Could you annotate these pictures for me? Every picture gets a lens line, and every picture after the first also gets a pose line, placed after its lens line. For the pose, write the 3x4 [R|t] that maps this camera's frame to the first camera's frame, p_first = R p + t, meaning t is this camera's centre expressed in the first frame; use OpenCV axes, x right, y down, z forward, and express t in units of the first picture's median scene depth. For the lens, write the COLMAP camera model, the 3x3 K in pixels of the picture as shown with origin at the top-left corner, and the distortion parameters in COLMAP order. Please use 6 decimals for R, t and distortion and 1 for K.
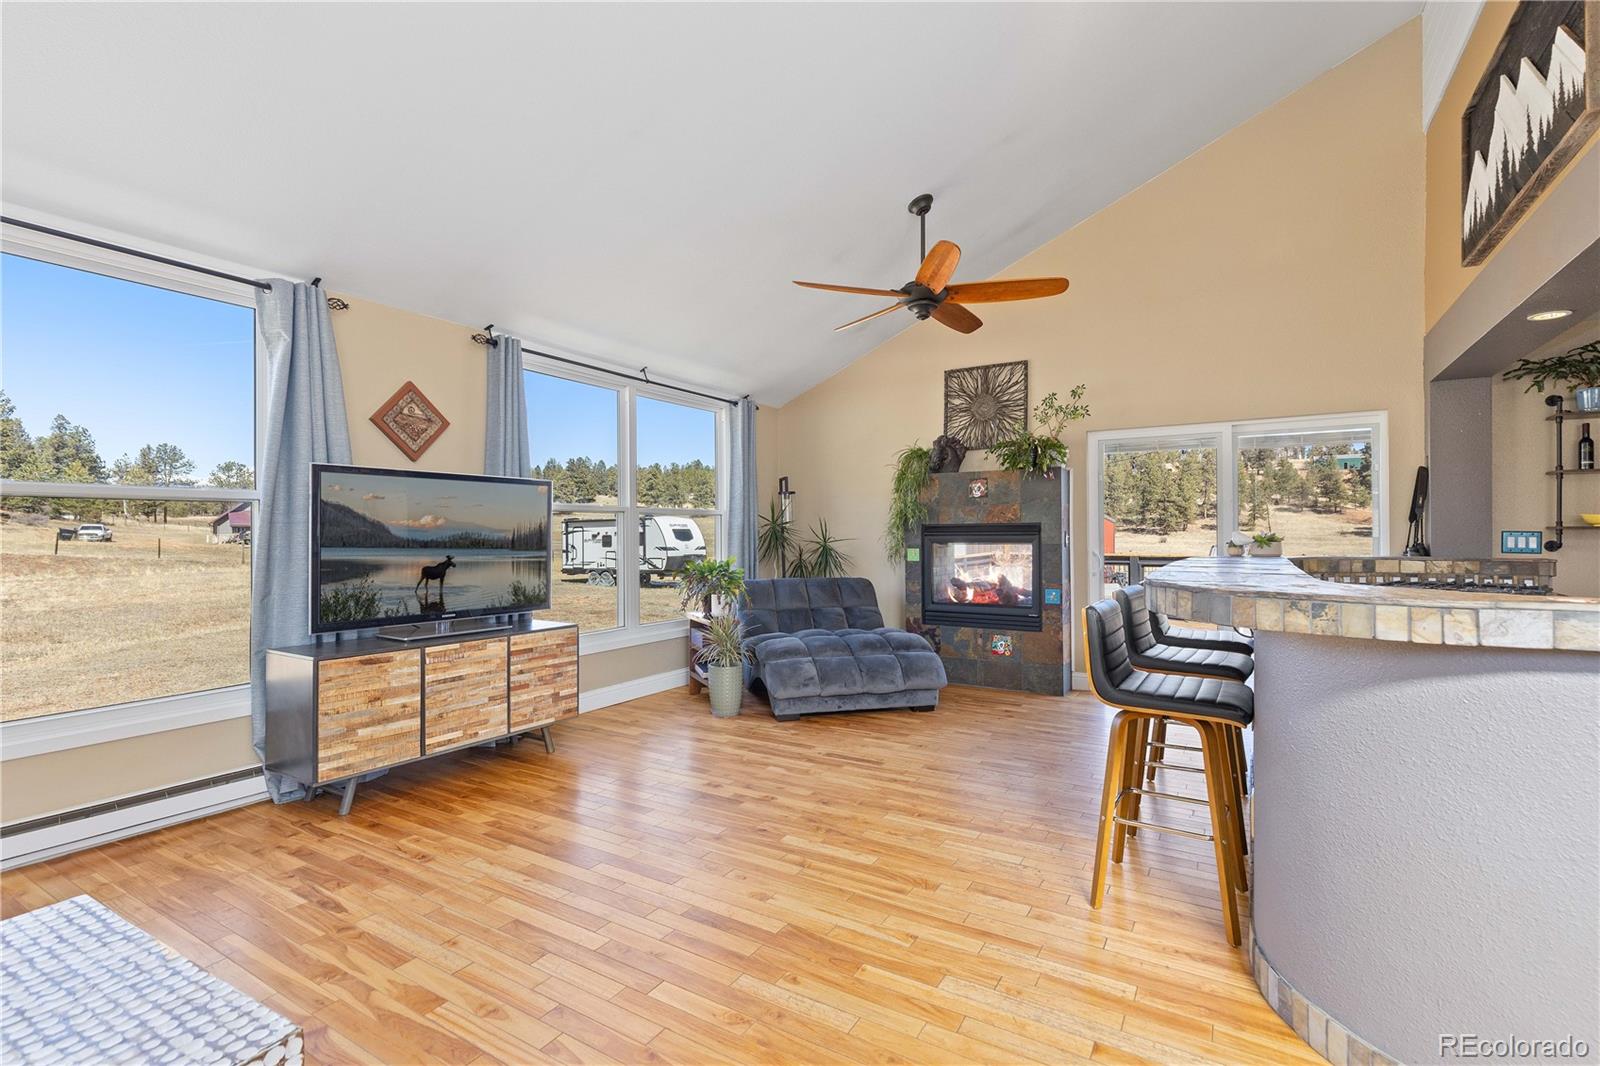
lens RADIAL K [[732.3, 0, 791.6], [0, 732.3, 530.5], [0, 0, 1]] dist [0.010814, -0.001238]
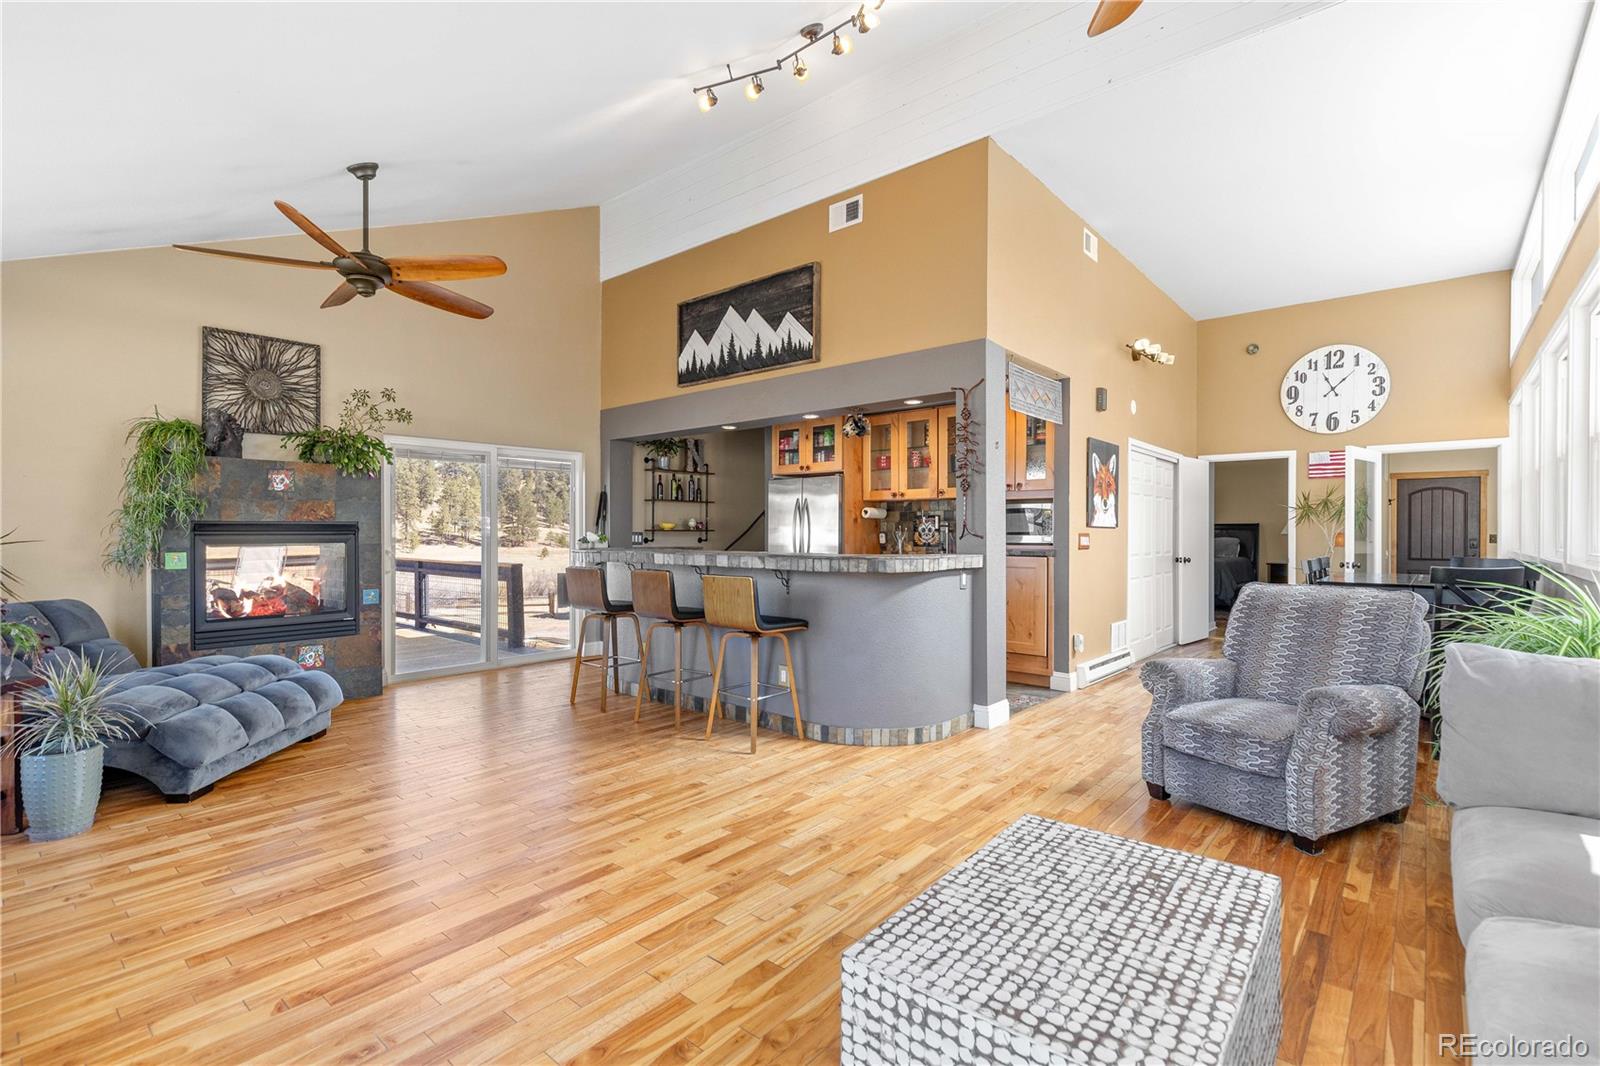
lens RADIAL K [[732.3, 0, 802.8], [0, 732.3, 532.1], [0, 0, 1]] dist [0.010814, -0.001238]
pose [[0.154167, 0.003279, 0.988039, -0.734421], [-0.003778, 0.999989, -0.002729, 0.004613], [-0.988038, -0.003312, 0.154178, 0.374632]]
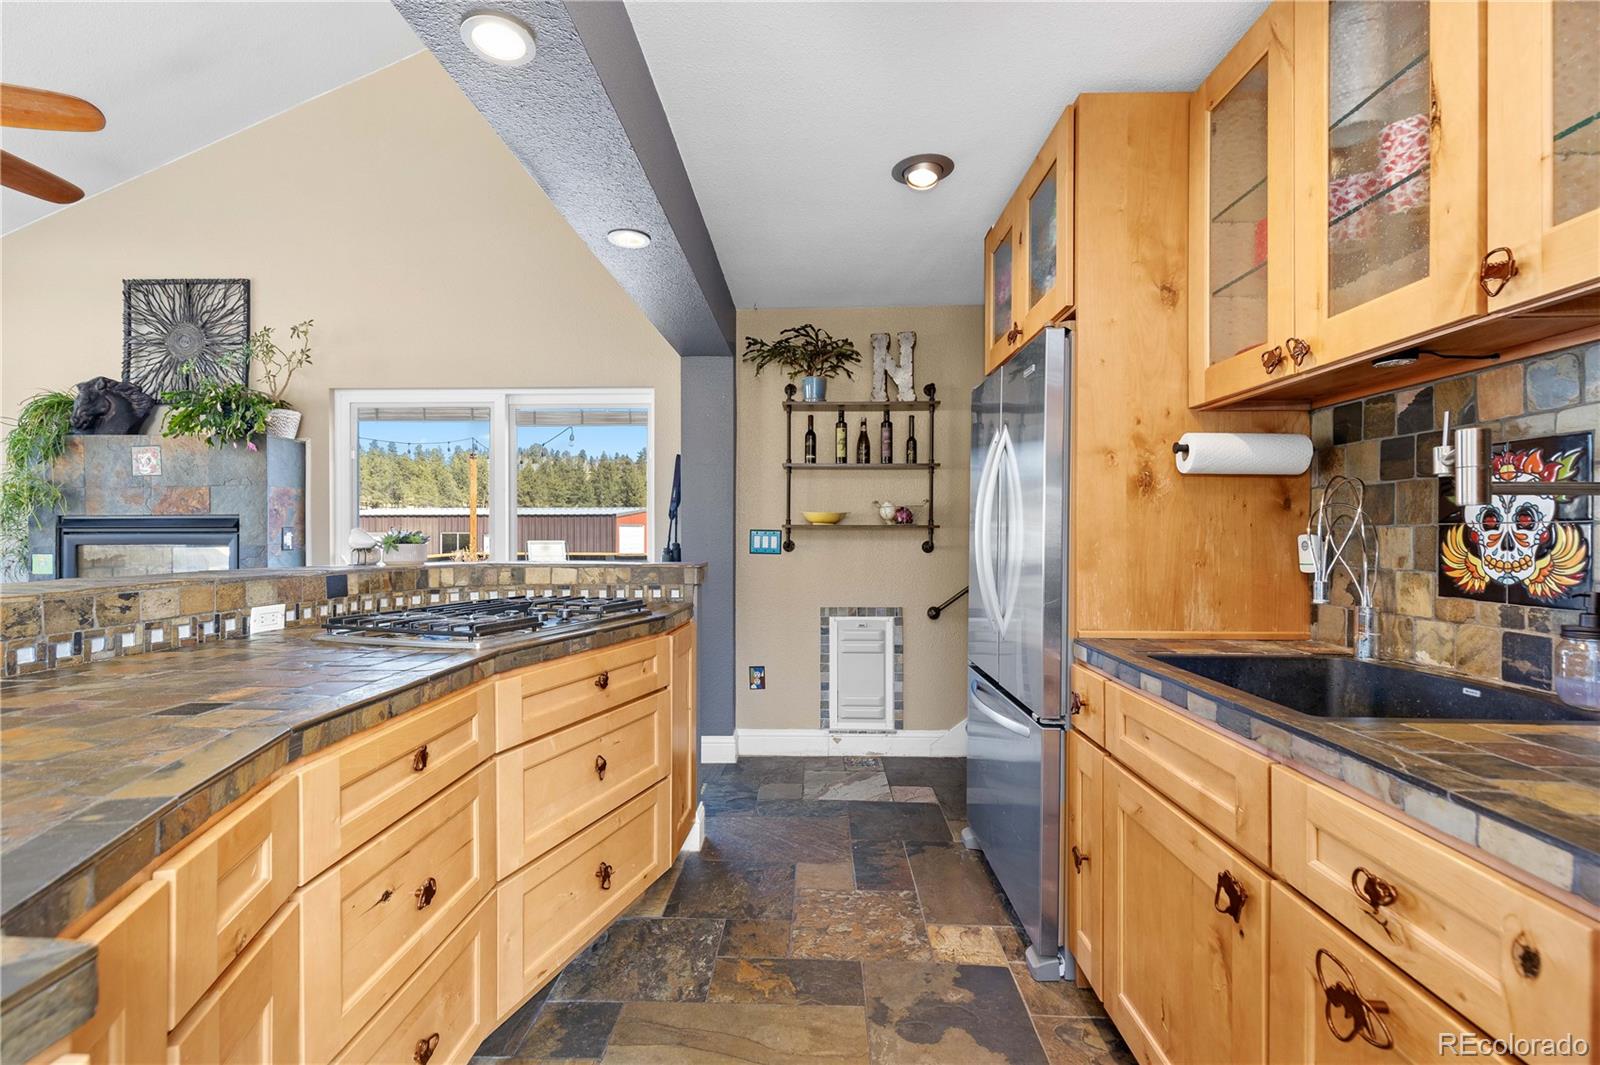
lens RADIAL K [[732.3, 0, 787.1], [0, 732.3, 531.2], [0, 0, 1]] dist [0.010814, -0.001238]
pose [[0.866522, 0.003983, 0.499123, 0.609562], [-0.005172, 0.999986, 0.000998, 0.001446], [-0.499112, -0.003446, 0.866530, 0.216646]]
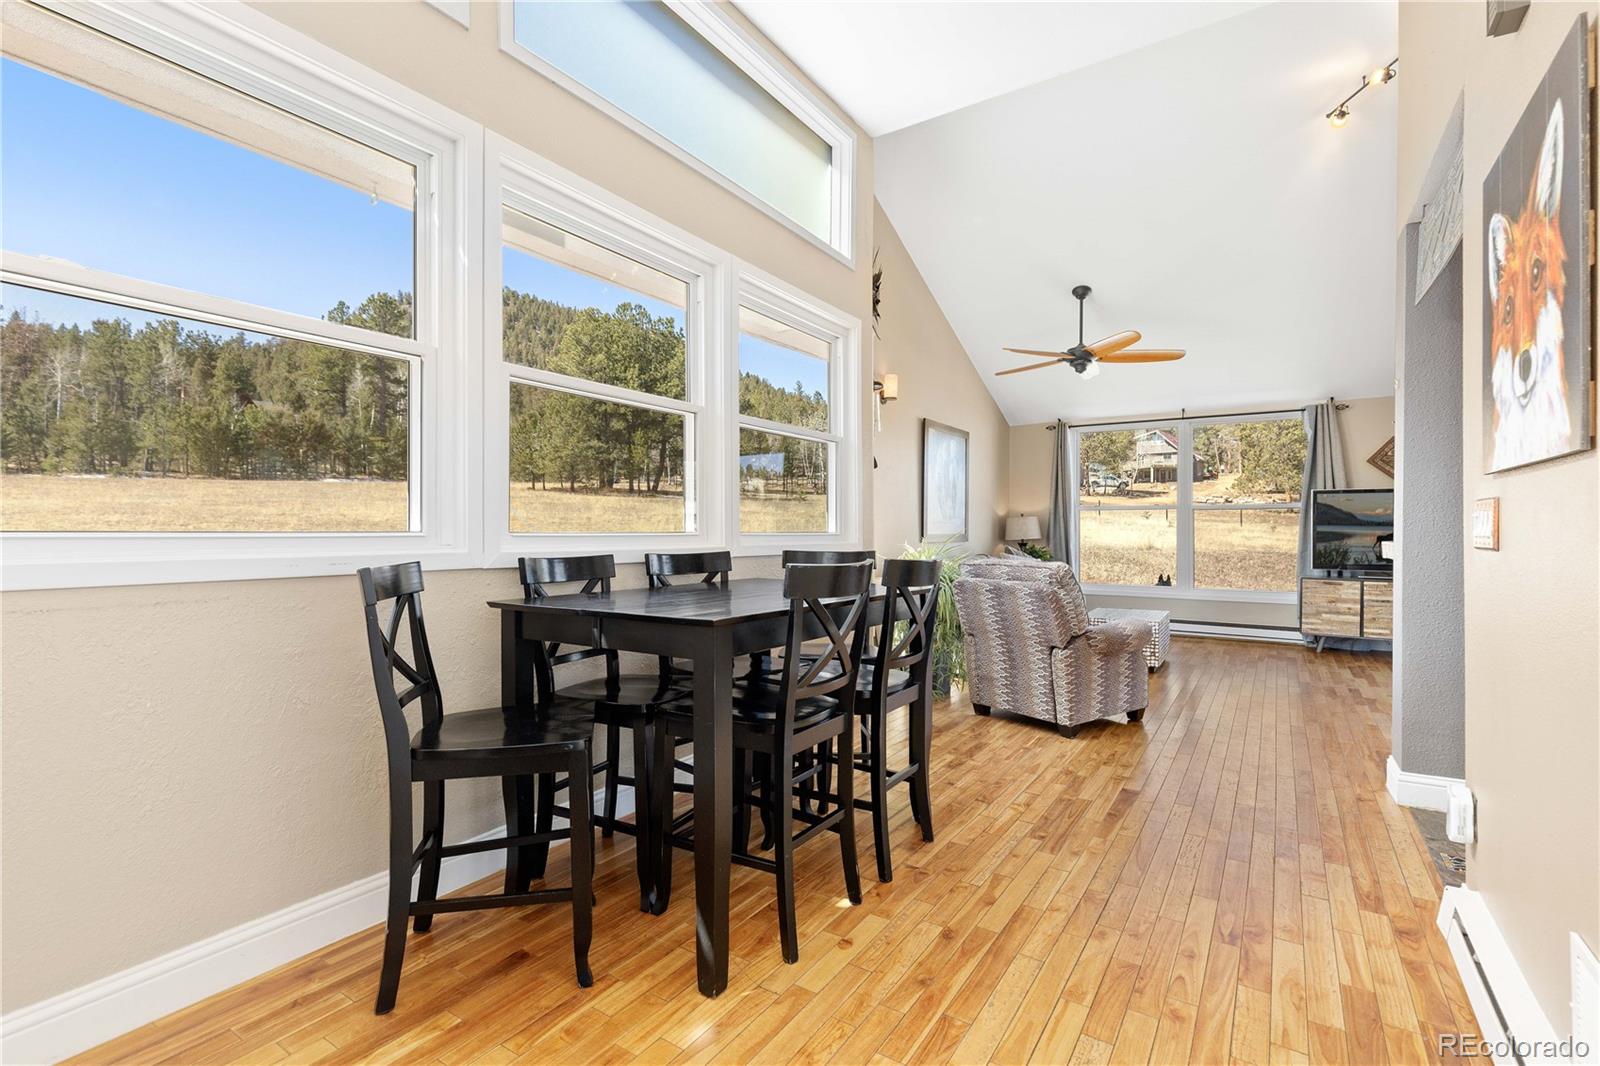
lens RADIAL K [[732.3, 0, 806.2], [0, 732.3, 532.8], [0, 0, 1]] dist [0.010814, -0.001238]
pose [[-0.034419, 0.003791, -0.999400, 1.278085], [0.004799, 0.999982, 0.003628, 0.015537], [0.999396, -0.004671, -0.034437, -0.339815]]
